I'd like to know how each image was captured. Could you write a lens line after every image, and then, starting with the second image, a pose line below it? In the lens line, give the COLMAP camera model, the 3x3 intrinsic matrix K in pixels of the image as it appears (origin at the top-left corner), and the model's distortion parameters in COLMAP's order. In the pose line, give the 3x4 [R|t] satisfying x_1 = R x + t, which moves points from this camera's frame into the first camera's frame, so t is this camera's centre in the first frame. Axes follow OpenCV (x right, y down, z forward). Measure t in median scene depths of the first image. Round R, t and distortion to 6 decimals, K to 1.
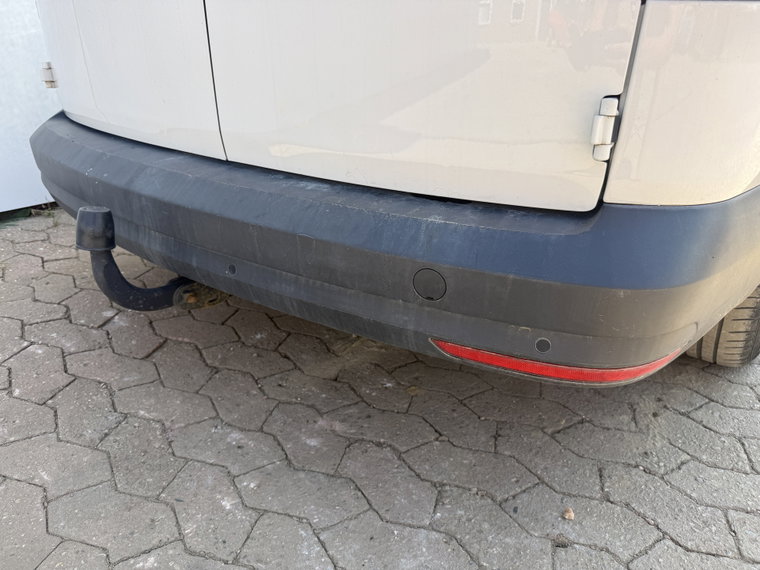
lens RADIAL K [[541.5, 0, 383.0], [0, 541.5, 286.8], [0, 0, 1]] dist [-0.004380, -0.012553]
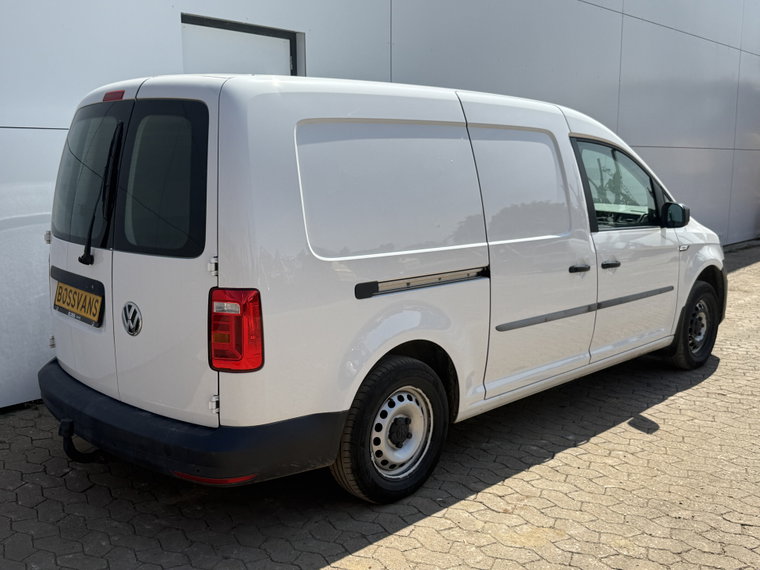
lens RADIAL K [[789.3, 0, 383.2], [0, 789.3, 287.7], [0, 0, 1]] dist [-0.006068, 0.000000]
pose [[0.994825, 0.002587, -0.101568, 0.948672], [-0.027595, 0.968979, -0.245599, 0.088852], [0.097782, 0.247131, 0.964036, -1.855120]]
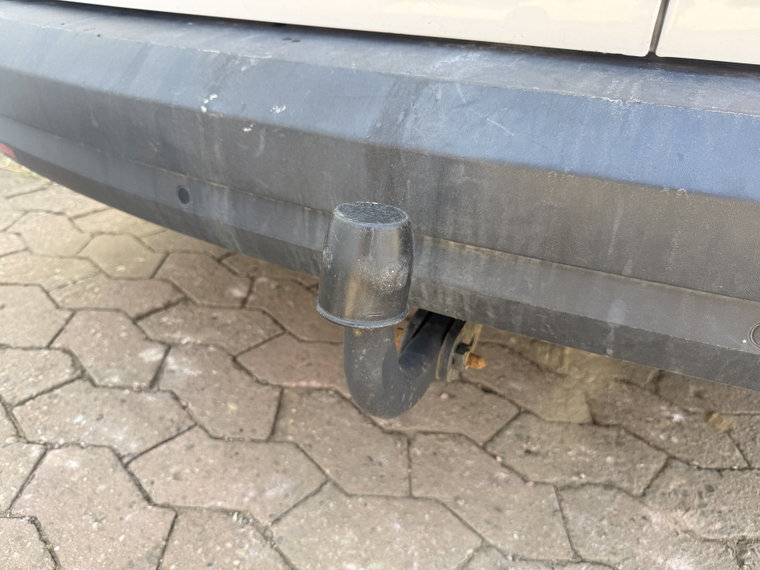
lens RADIAL K [[541.5, 0, 373.9], [0, 541.5, 287.5], [0, 0, 1]] dist [-0.004380, -0.012553]
pose [[0.974290, -0.126261, 0.186592, -0.433922], [0.094533, 0.980878, 0.170125, -0.112146], [-0.204504, -0.148112, 0.967595, 0.463987]]
